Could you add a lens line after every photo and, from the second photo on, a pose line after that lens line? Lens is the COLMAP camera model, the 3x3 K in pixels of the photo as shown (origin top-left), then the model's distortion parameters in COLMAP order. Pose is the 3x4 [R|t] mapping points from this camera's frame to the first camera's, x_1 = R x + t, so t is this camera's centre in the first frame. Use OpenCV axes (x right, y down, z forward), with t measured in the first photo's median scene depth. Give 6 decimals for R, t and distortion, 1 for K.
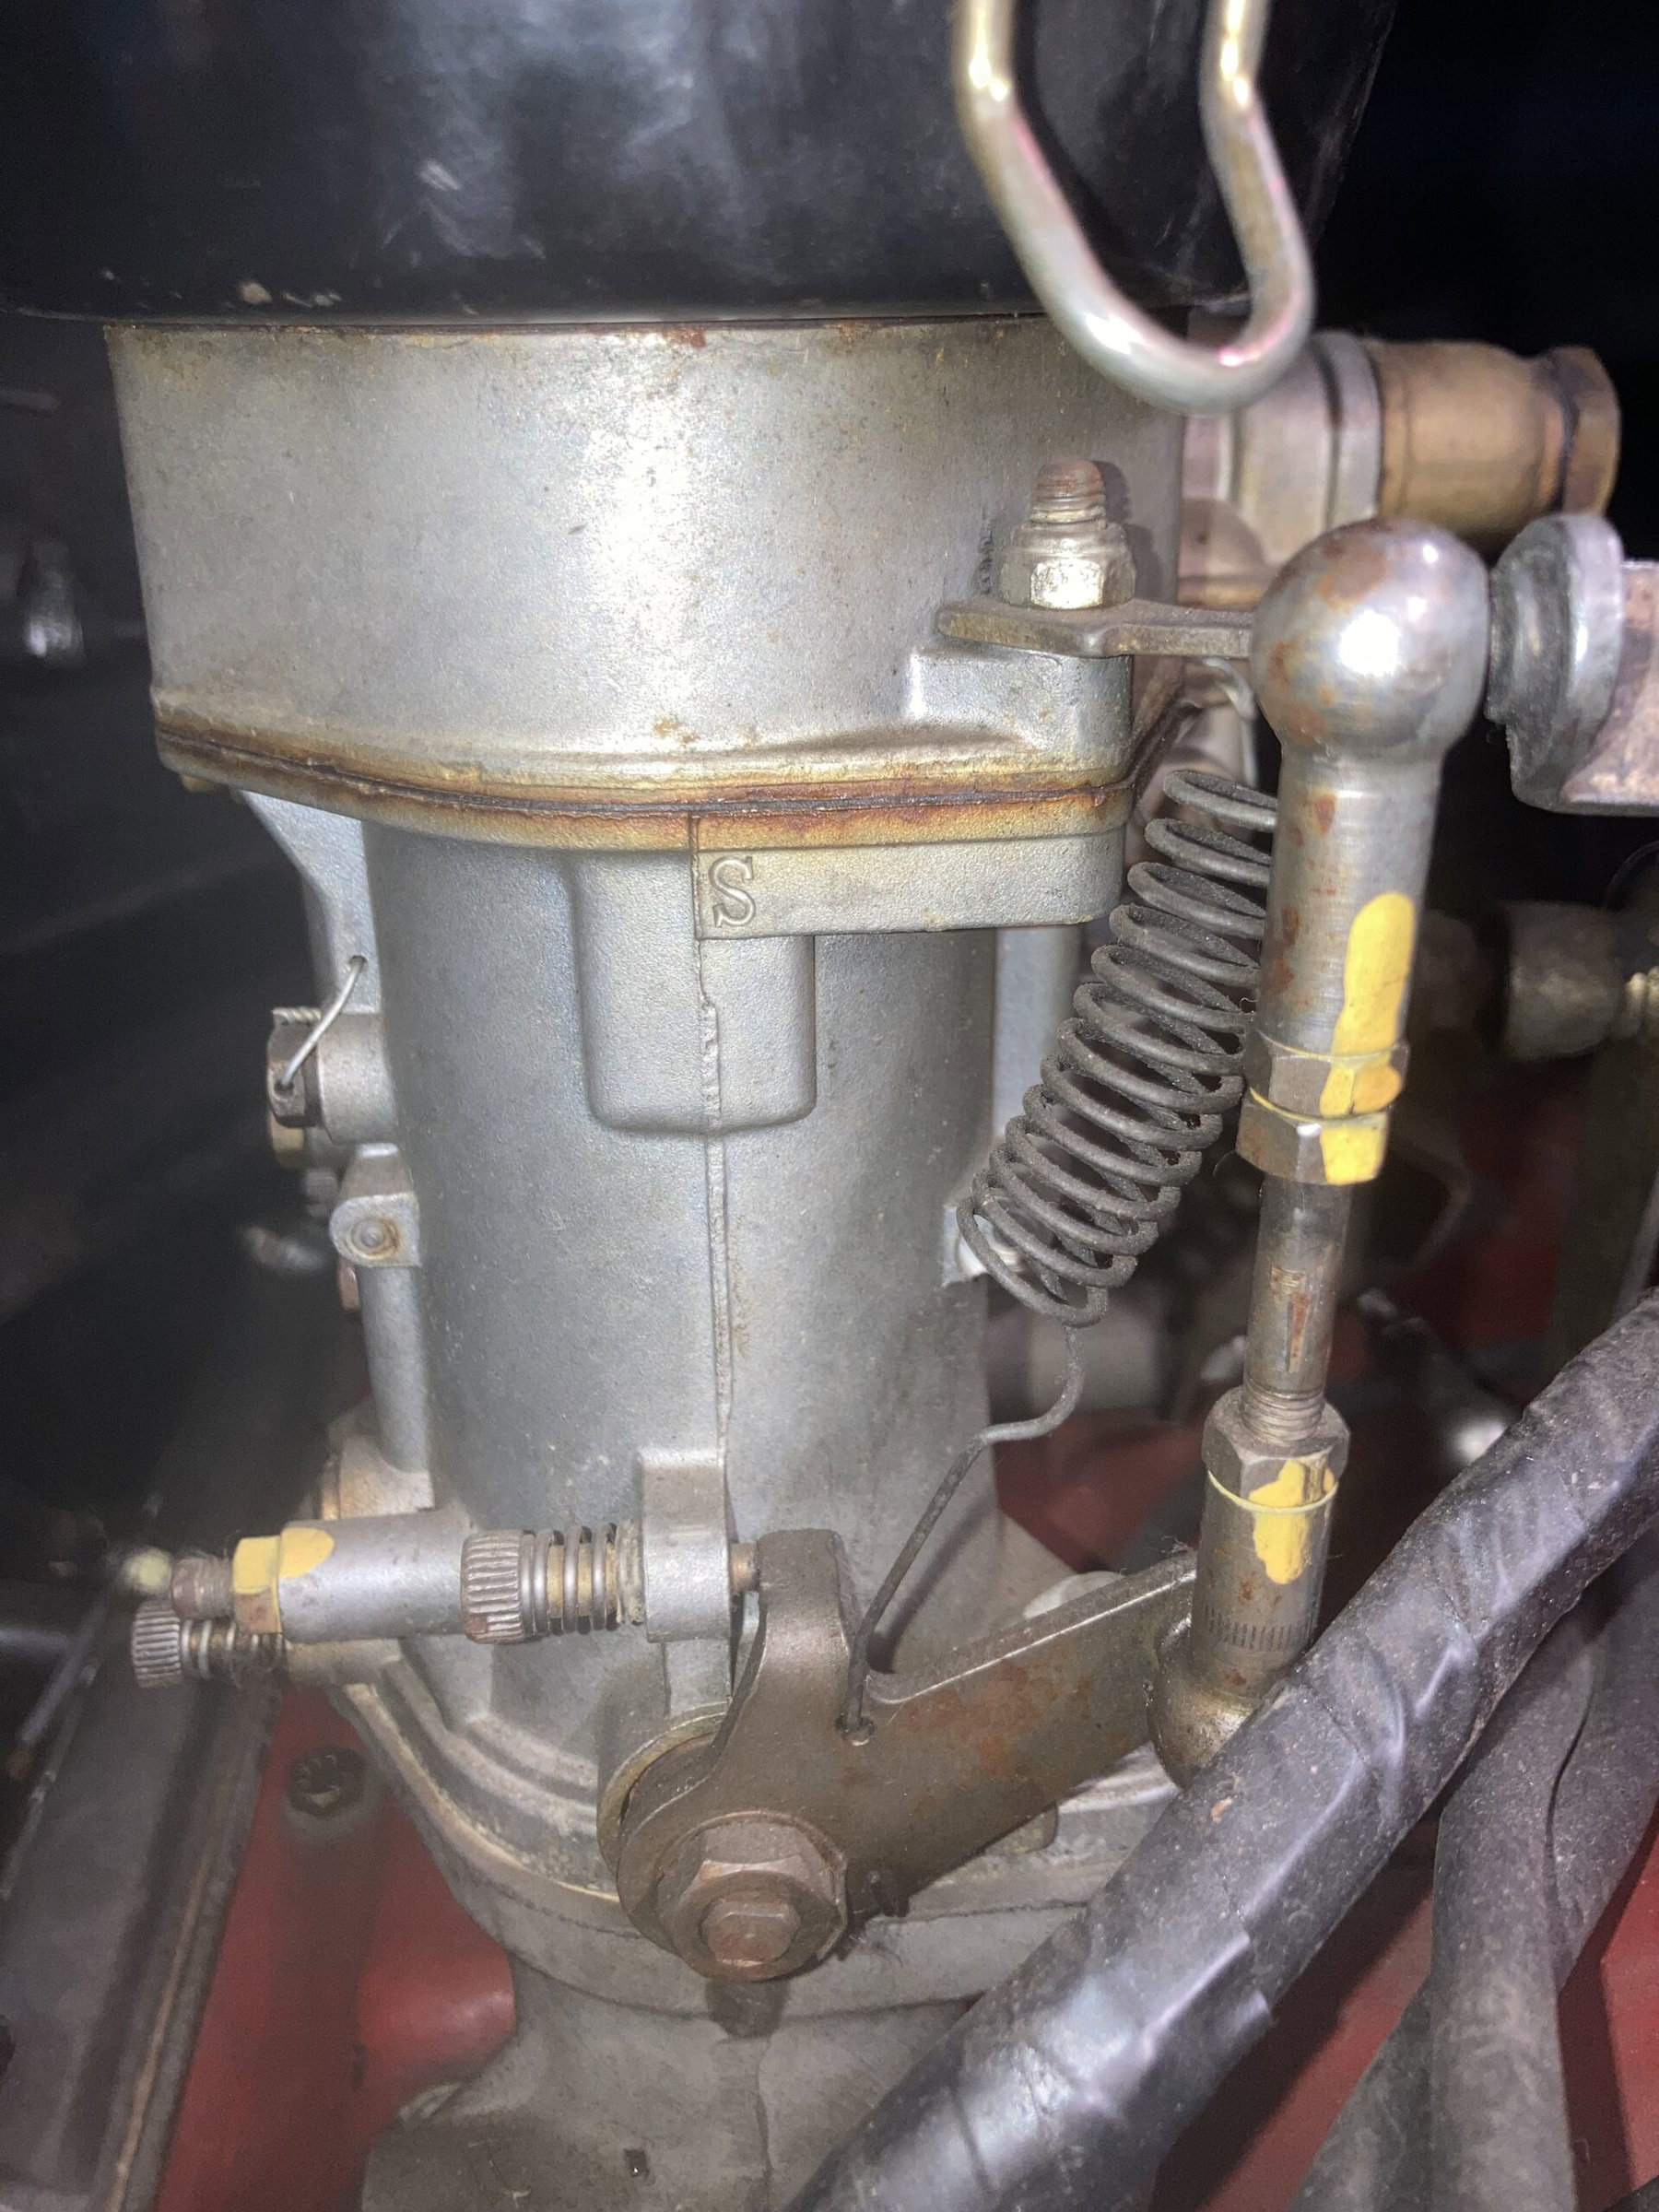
lens RADIAL K [[1867.7, 0, 829.4], [0, 1867.7, 1103.7], [0, 0, 1]] dist [0.035052, -0.037137]
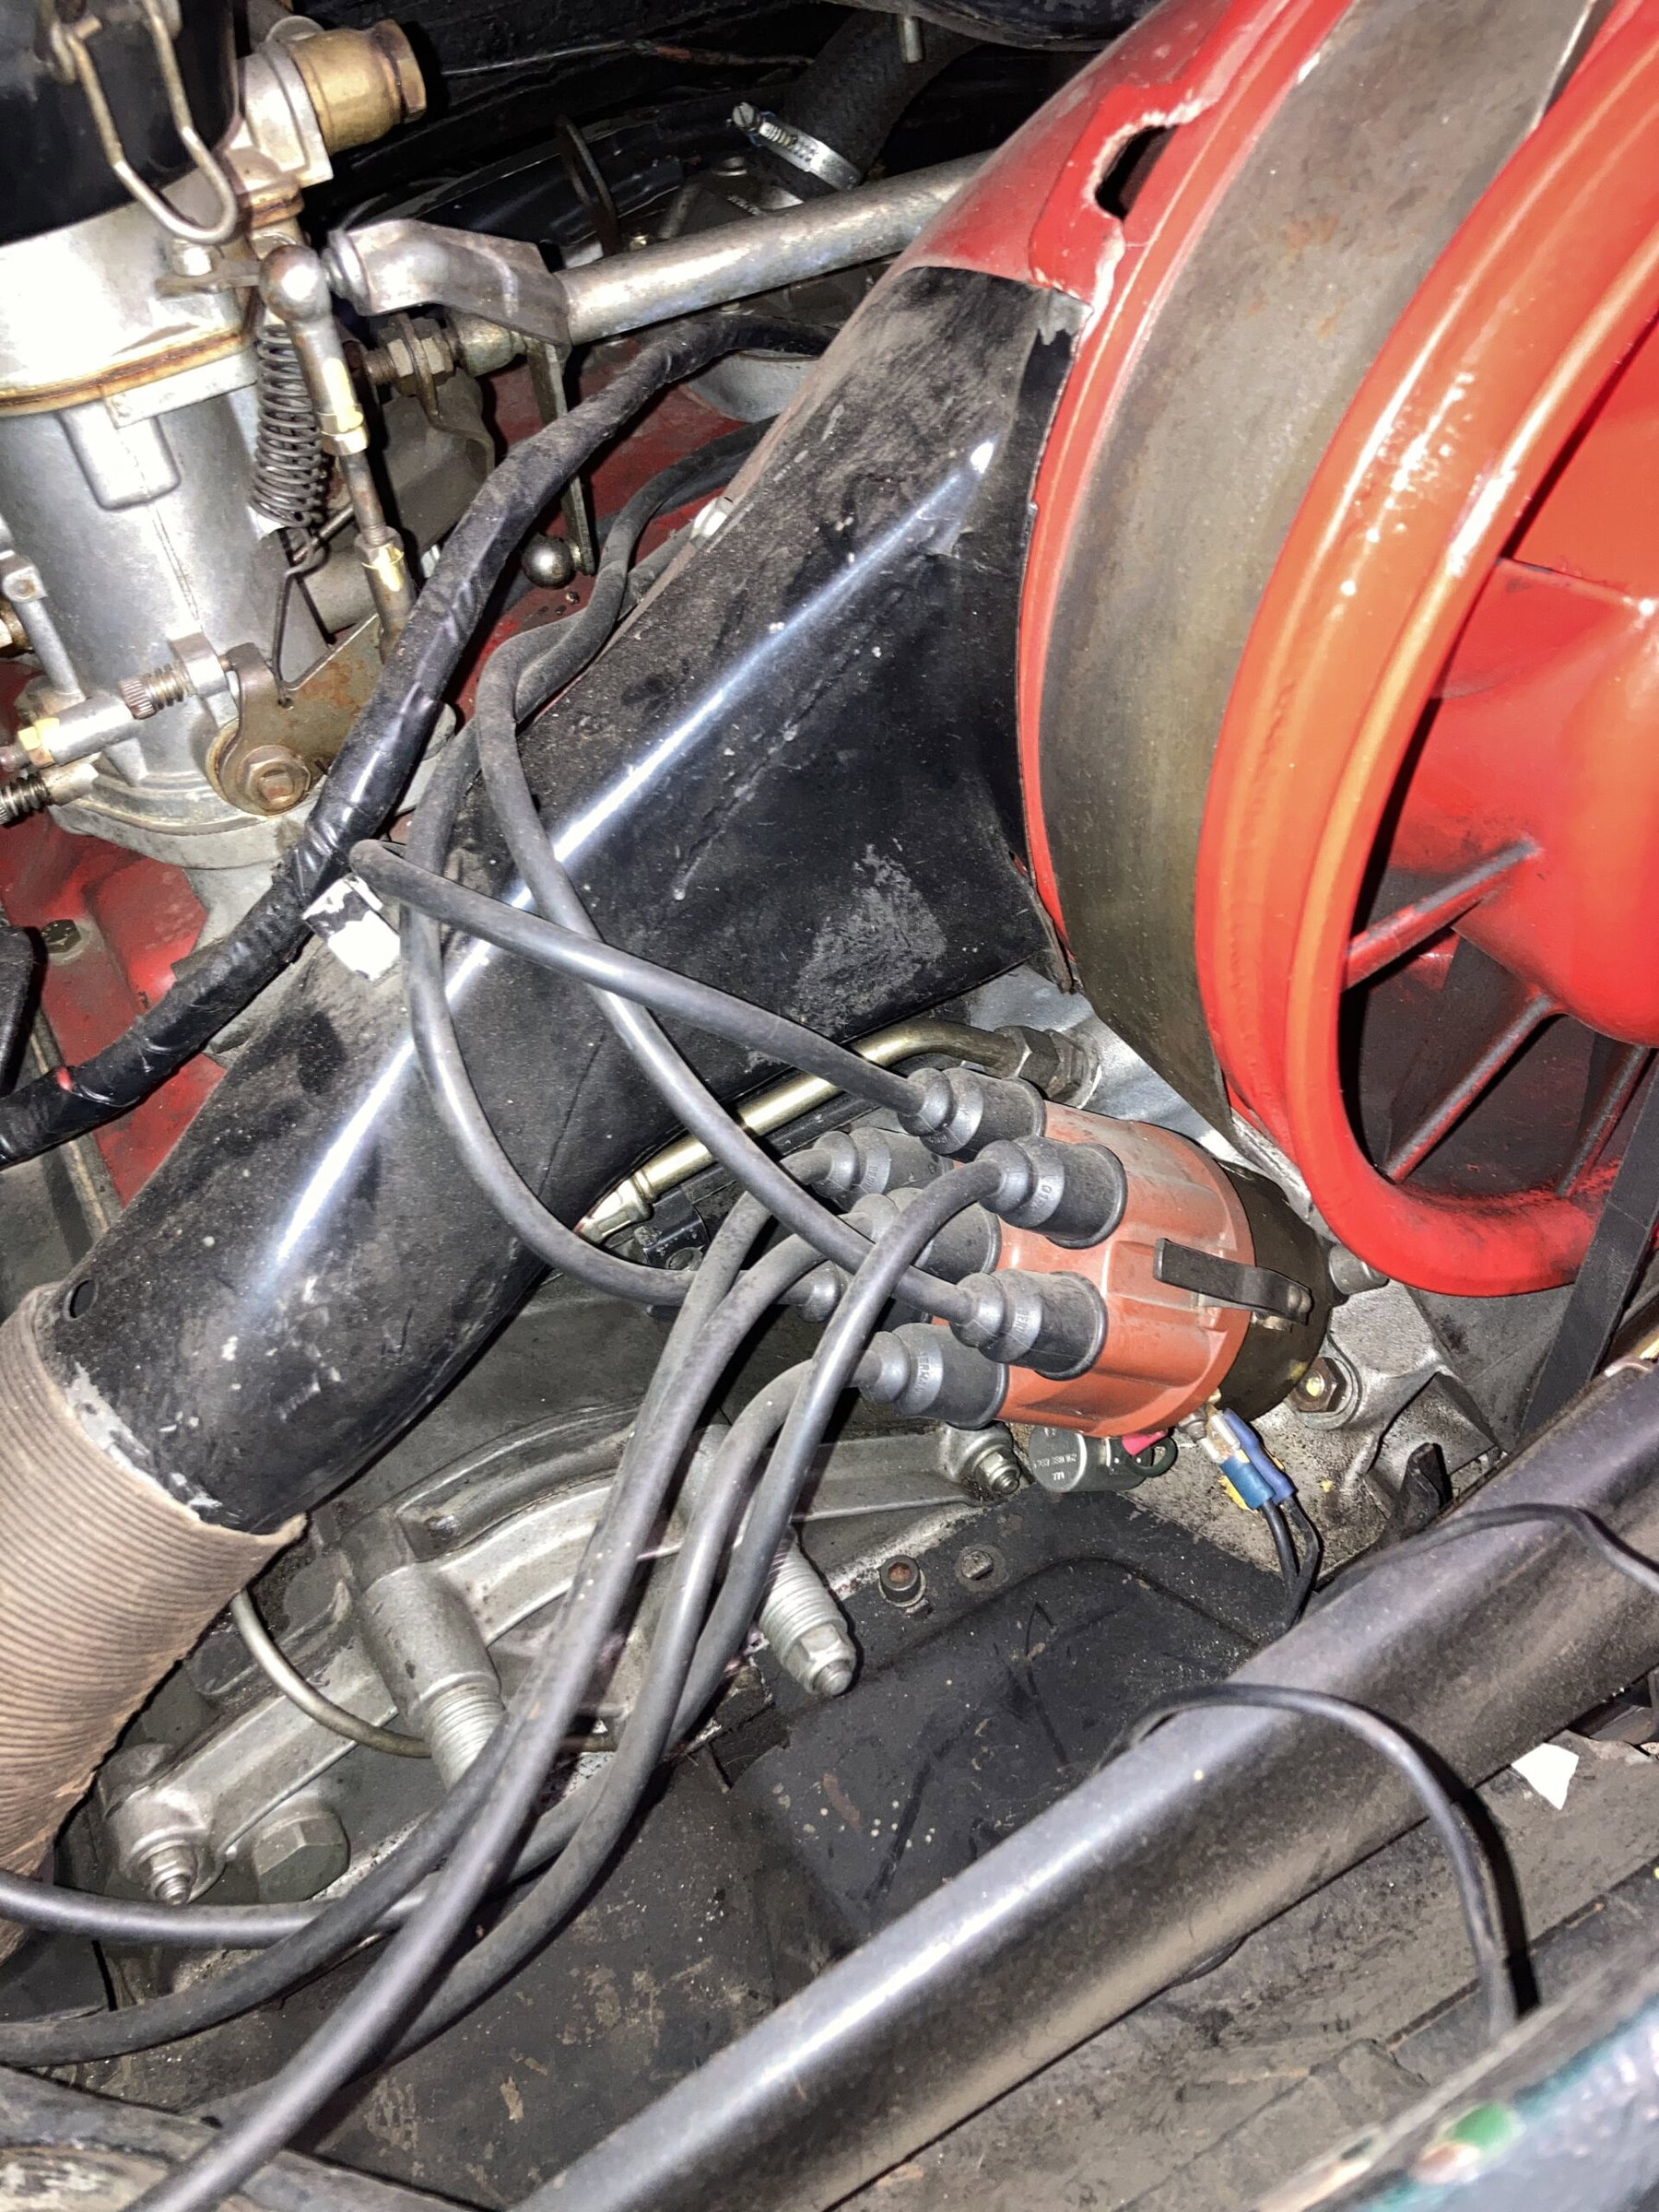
lens RADIAL K [[1867.7, 0, 832.3], [0, 1867.7, 1095.5], [0, 0, 1]] dist [0.035052, -0.037137]
pose [[0.907817, -0.360061, 0.215001, -0.058883], [0.267009, 0.891595, 0.365738, 0.052862], [-0.323381, -0.274616, 0.905544, -2.000393]]
